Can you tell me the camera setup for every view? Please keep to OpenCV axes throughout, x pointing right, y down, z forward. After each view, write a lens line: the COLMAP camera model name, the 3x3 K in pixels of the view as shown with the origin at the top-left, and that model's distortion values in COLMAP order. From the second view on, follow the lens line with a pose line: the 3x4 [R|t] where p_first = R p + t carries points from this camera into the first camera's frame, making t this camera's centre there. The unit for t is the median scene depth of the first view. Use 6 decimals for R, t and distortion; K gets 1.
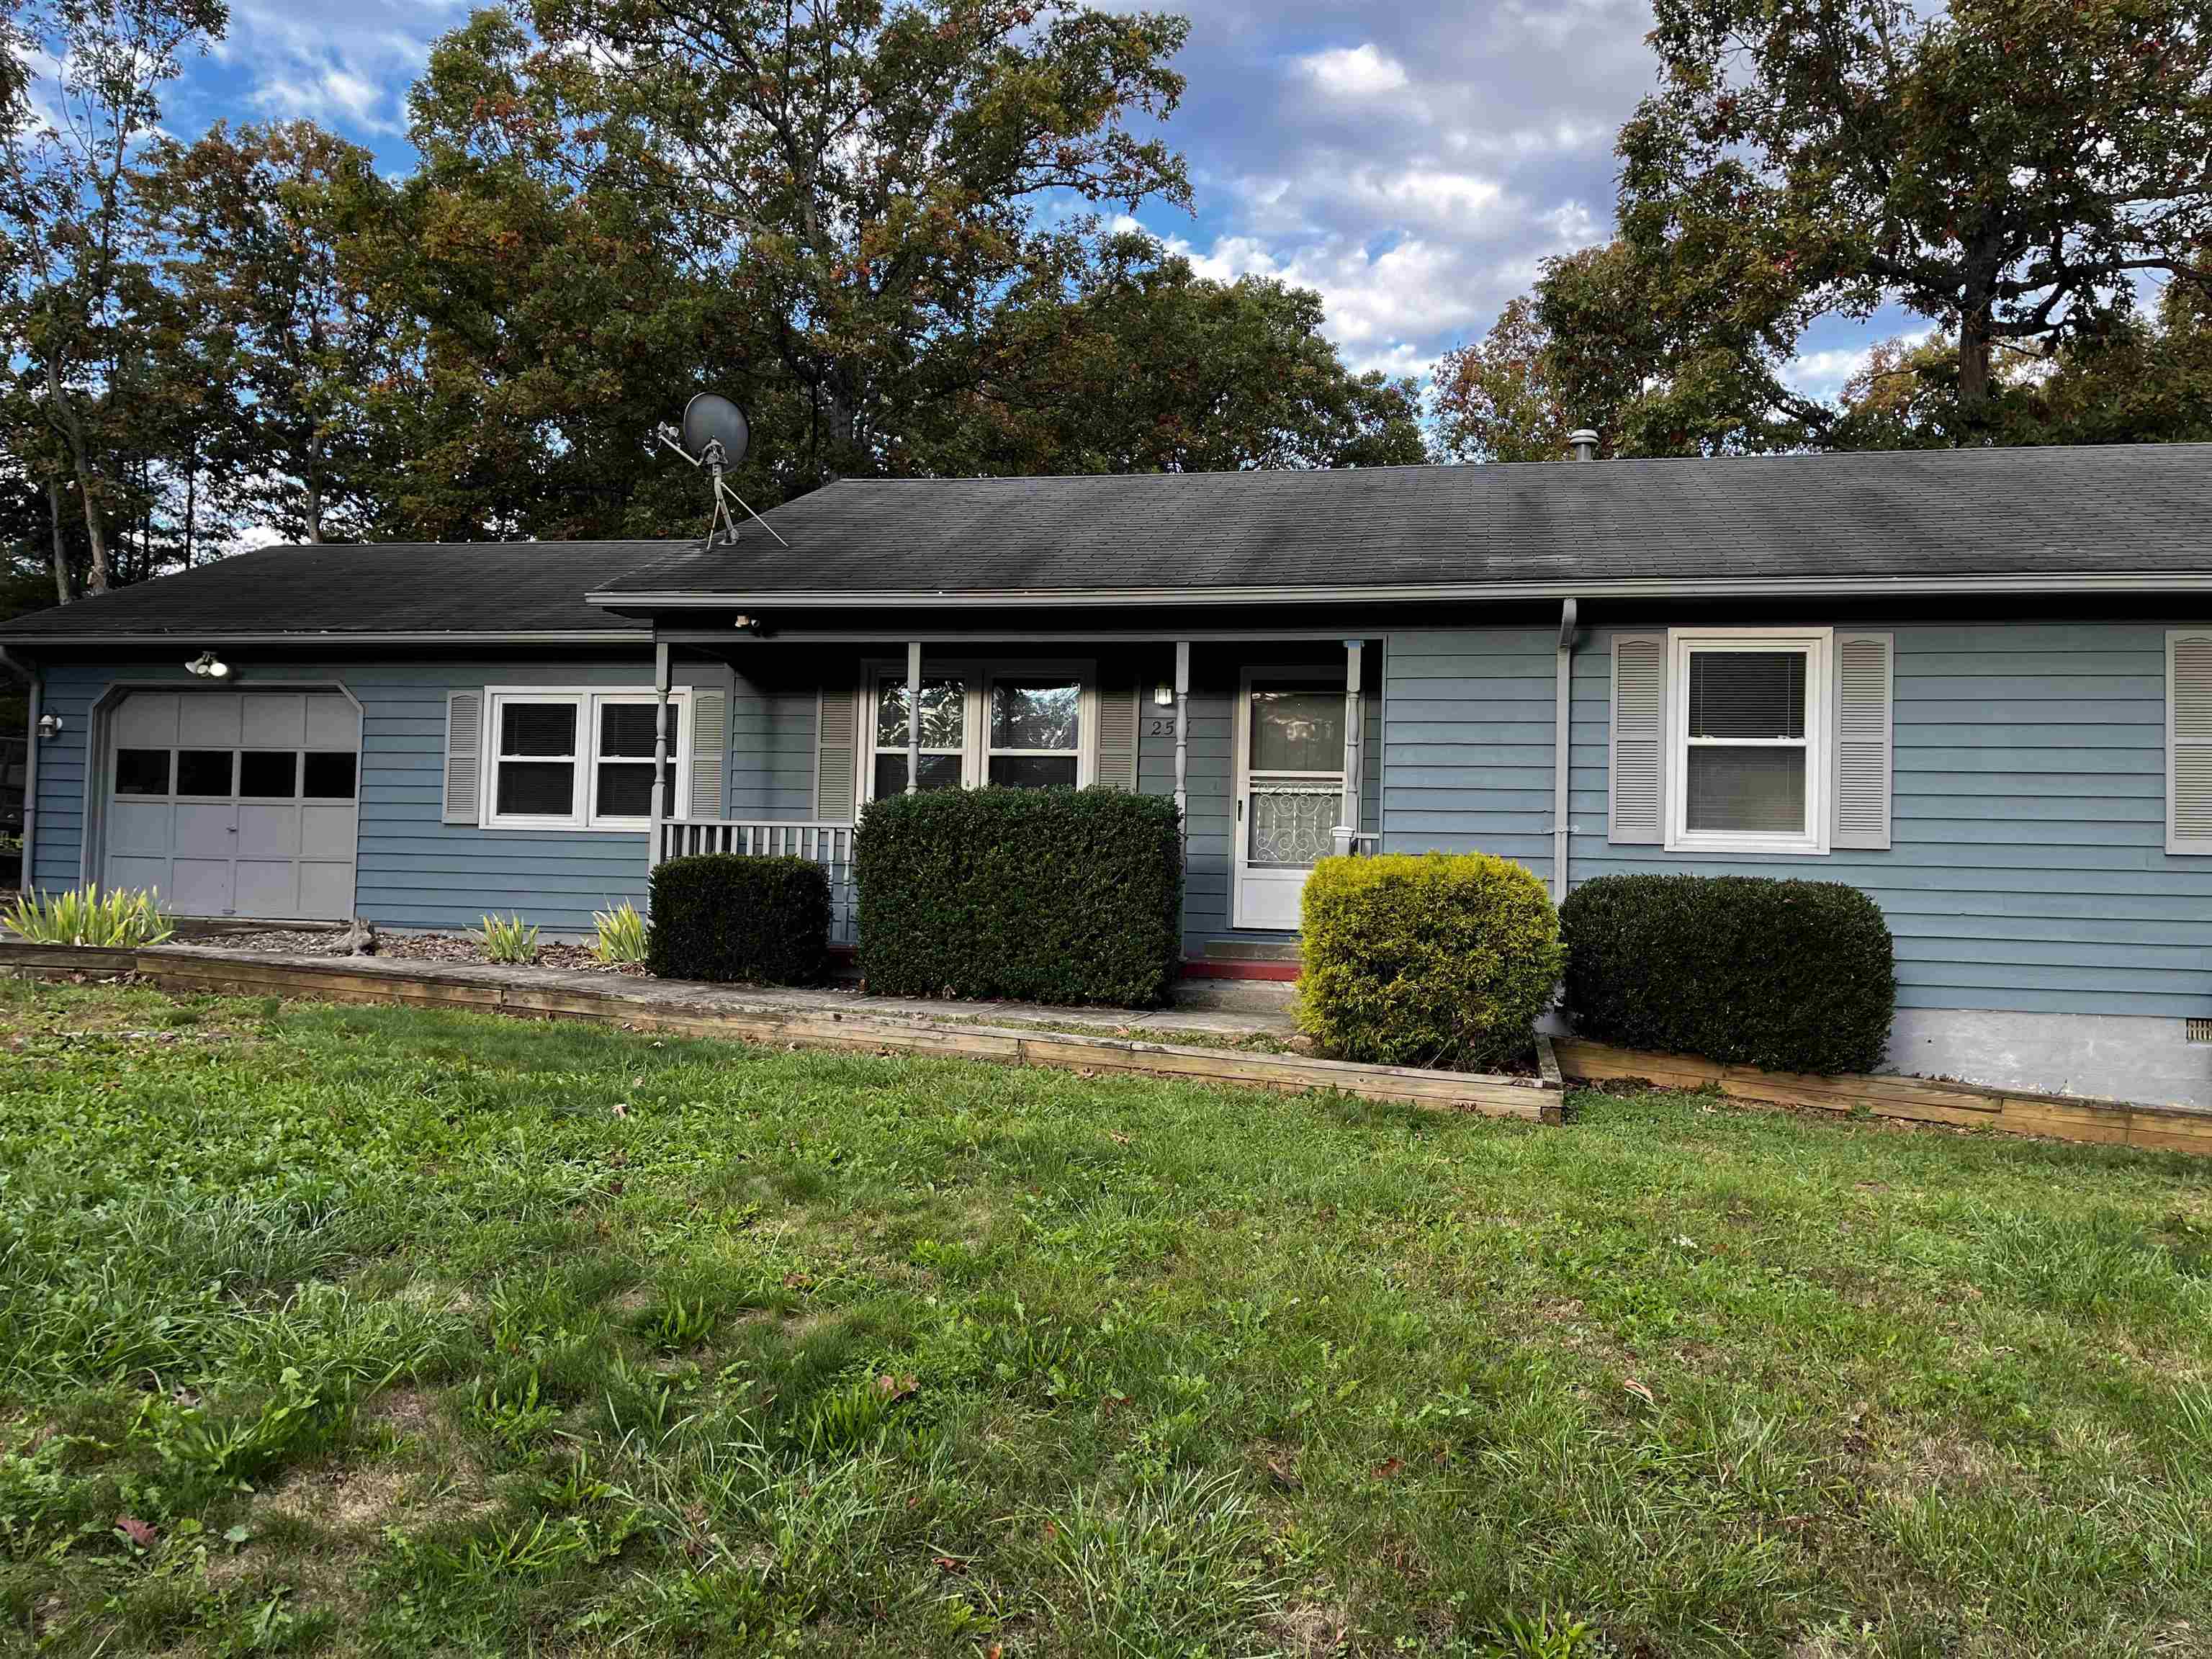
lens RADIAL K [[1697.8, 0, 1106.0], [0, 1697.8, 829.5], [0, 0, 1]] dist [0.064302, -0.071412]
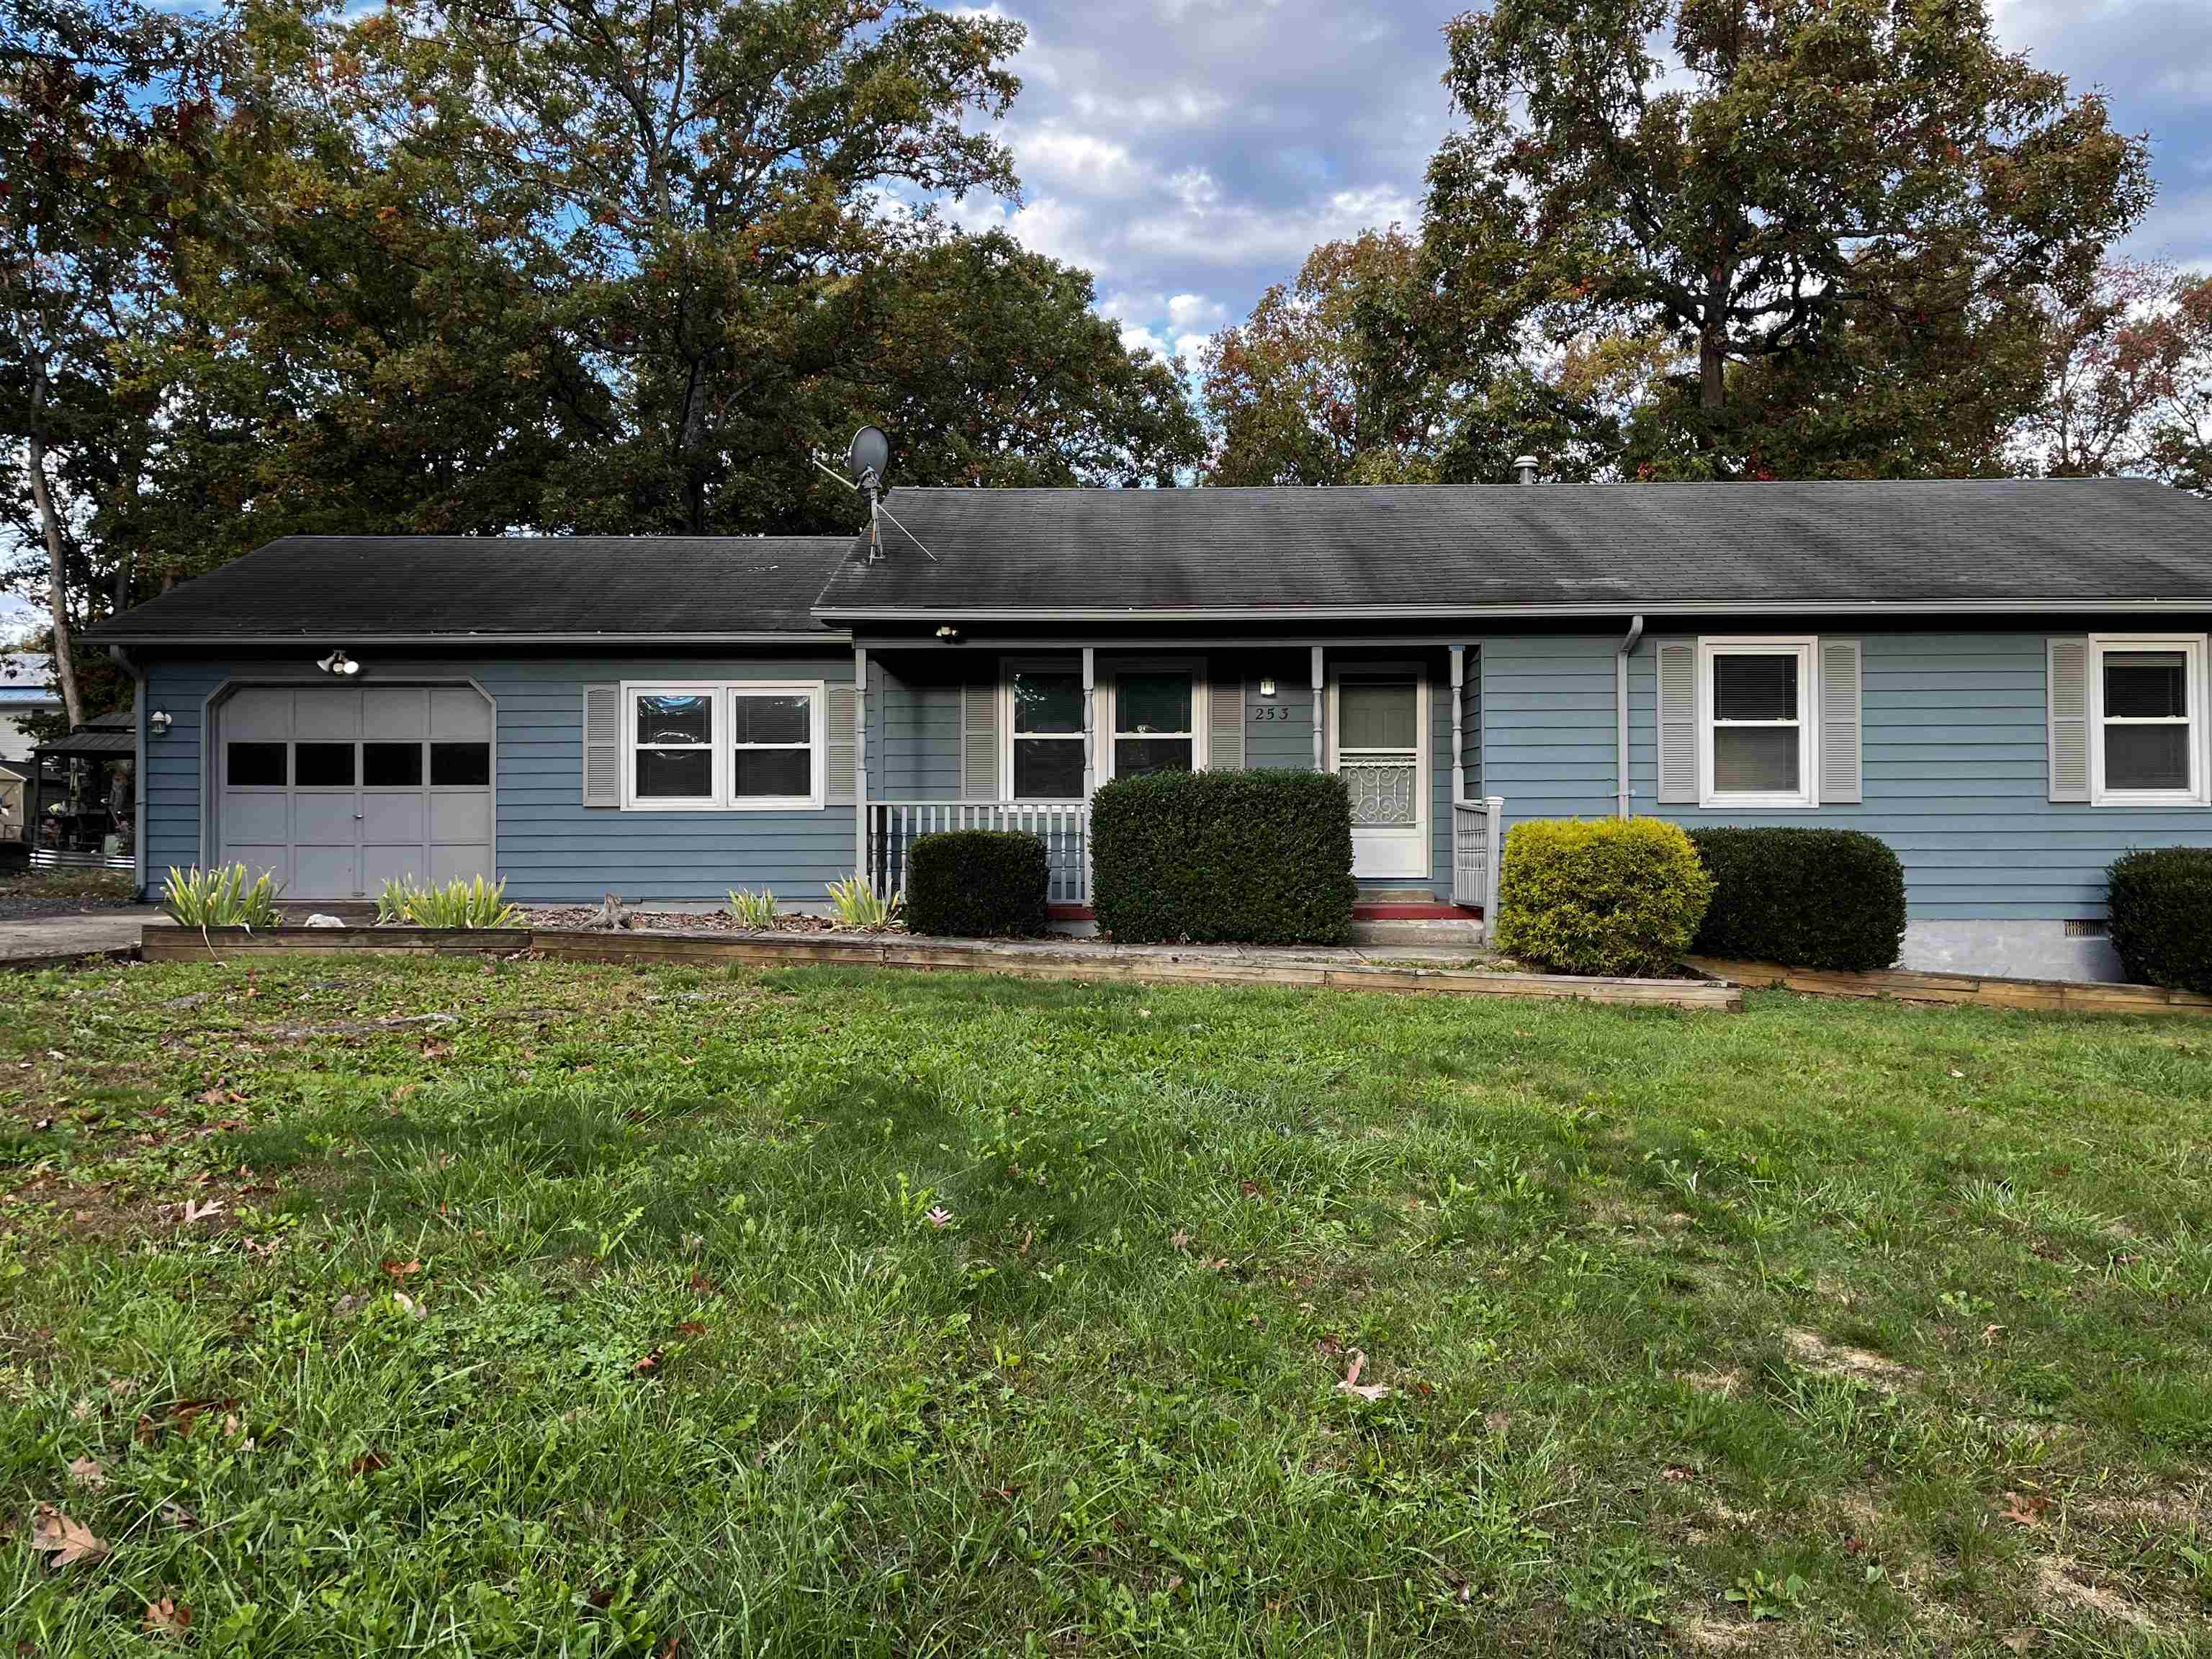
lens RADIAL K [[1694.7, 0, 1108.1], [0, 1694.7, 812.9], [0, 0, 1]] dist [0.074548, -0.098244]
pose [[0.979422, -0.026958, 0.200015, -0.282233], [0.022411, 0.999437, 0.024965, -0.019722], [-0.200575, -0.019968, 0.979475, -0.140089]]
